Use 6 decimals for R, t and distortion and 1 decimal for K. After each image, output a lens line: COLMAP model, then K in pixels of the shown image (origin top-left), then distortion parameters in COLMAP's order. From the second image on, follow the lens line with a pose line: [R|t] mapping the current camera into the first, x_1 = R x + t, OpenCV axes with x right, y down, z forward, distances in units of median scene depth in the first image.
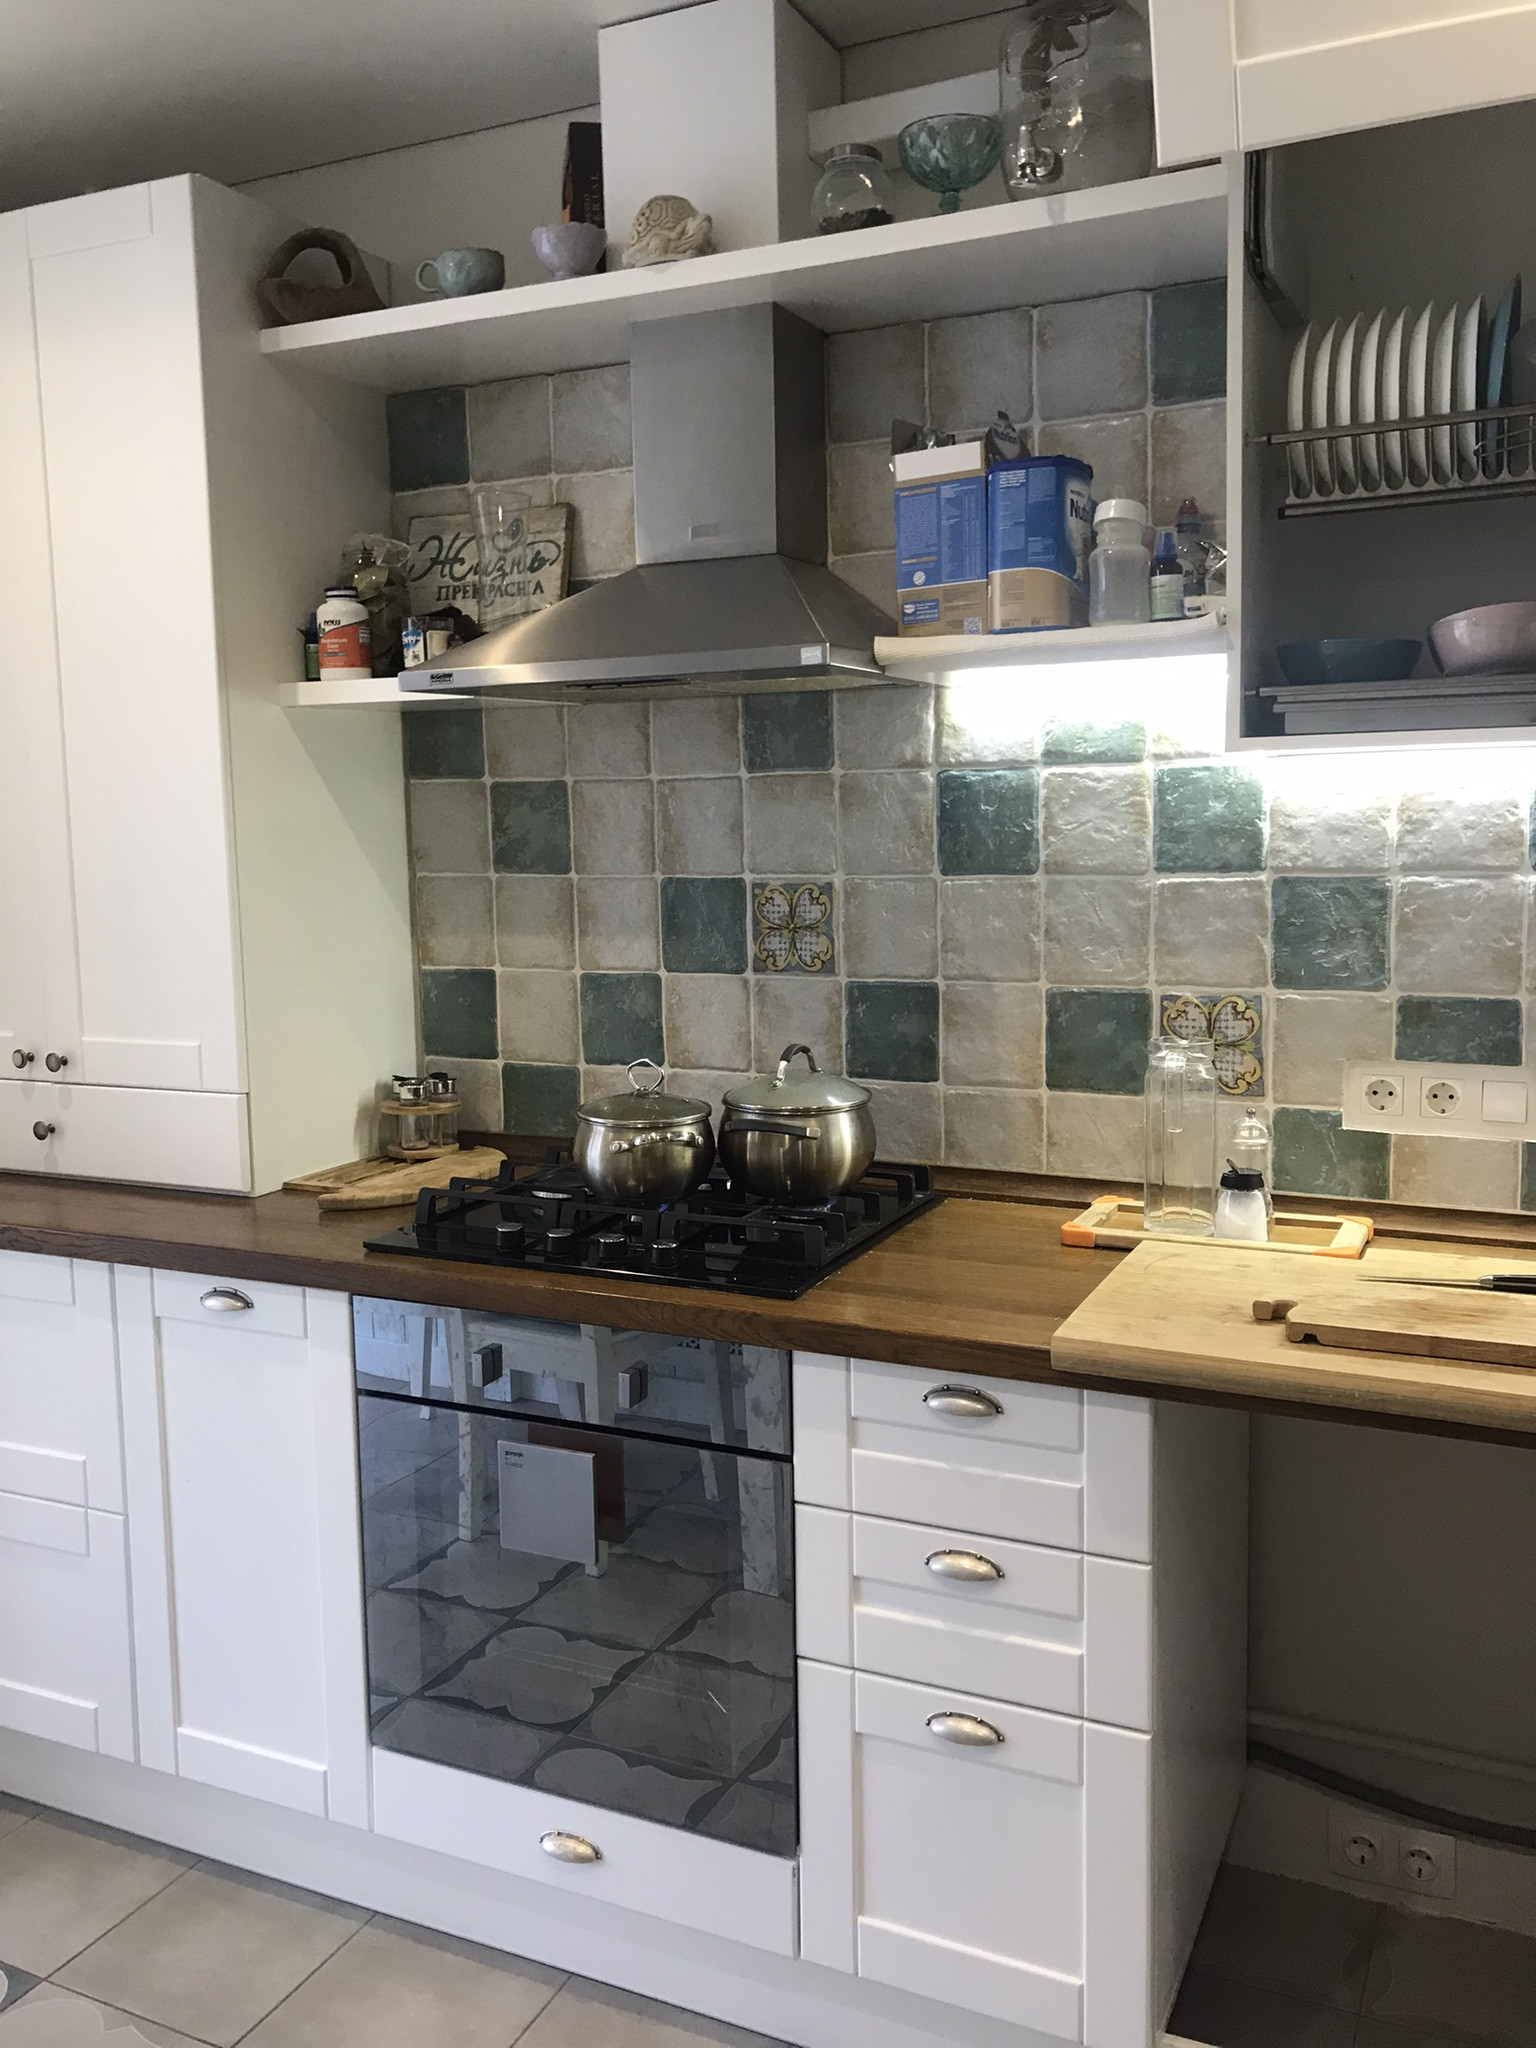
lens RADIAL K [[1692.4, 0, 779.5], [0, 1692.4, 1004.5], [0, 0, 1]] dist [0.036456, -0.023258]
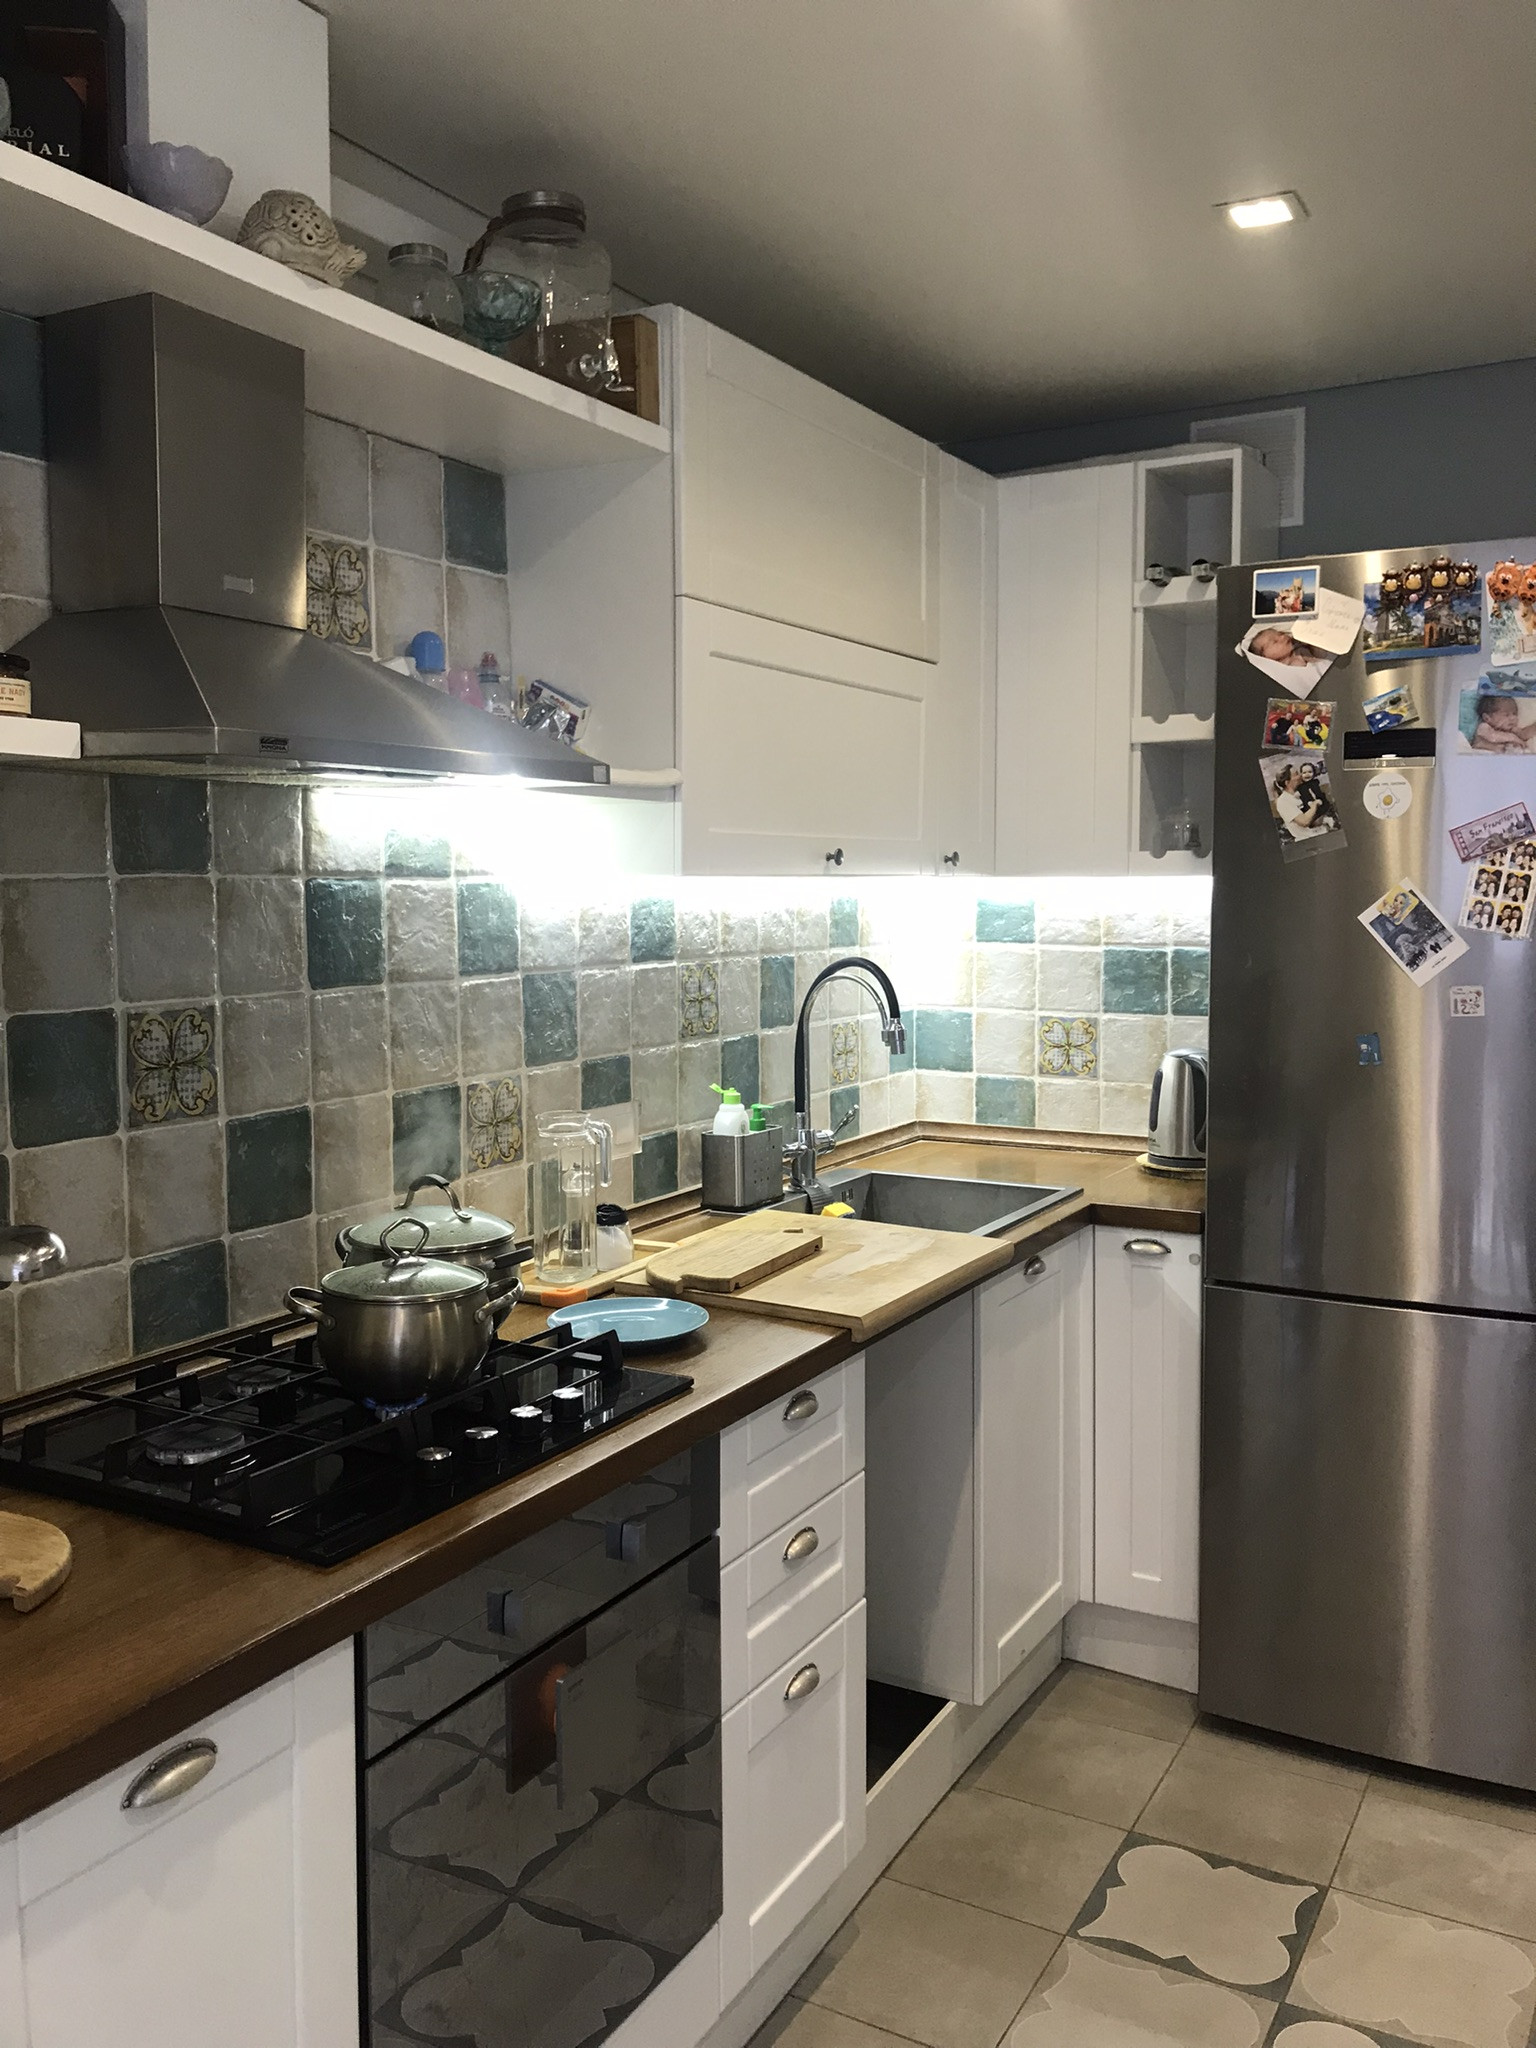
lens RADIAL K [[1692.4, 0, 756.3], [0, 1692.4, 1016.0], [0, 0, 1]] dist [0.036456, -0.023258]
pose [[0.058708, -0.062724, 0.996303, -0.806217], [0.108830, 0.992478, 0.056070, -0.086060], [-0.992325, 0.105136, 0.065093, 0.682581]]
